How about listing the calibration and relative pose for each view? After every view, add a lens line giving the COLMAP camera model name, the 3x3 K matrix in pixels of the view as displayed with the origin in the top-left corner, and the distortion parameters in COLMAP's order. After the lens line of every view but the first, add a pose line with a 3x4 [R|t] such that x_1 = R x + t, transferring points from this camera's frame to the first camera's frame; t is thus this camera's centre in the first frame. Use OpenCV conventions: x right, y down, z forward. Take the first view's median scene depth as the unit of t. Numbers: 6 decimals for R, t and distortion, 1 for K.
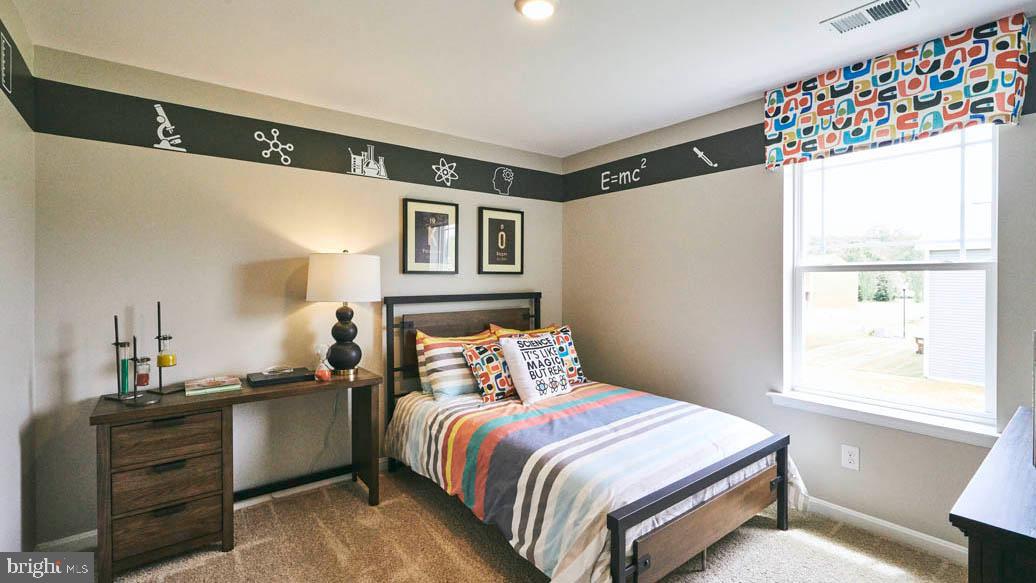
lens RADIAL K [[462.6, 0, 514.9], [0, 462.6, 280.3], [0, 0, 1]] dist [0.001670, 0.000029]
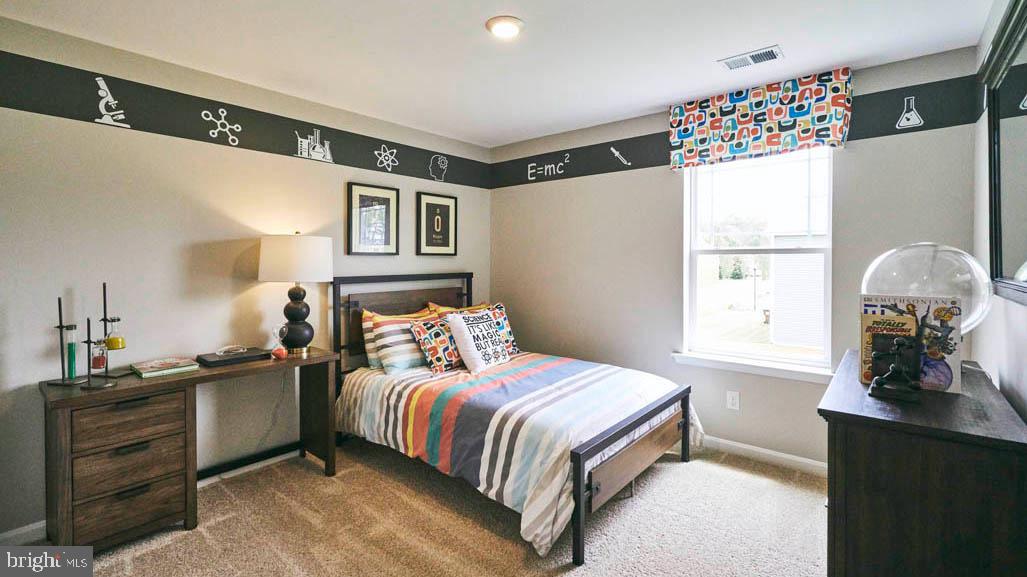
lens RADIAL K [[450.2, 0, 513.3], [0, 450.2, 263.4], [0, 0, 1]] dist [-0.001878, 0.000093]
pose [[0.979370, 0.000344, 0.202077, -0.103545], [-0.001120, 0.999992, 0.003723, 0.001037], [-0.202075, -0.003872, 0.979362, -0.076416]]
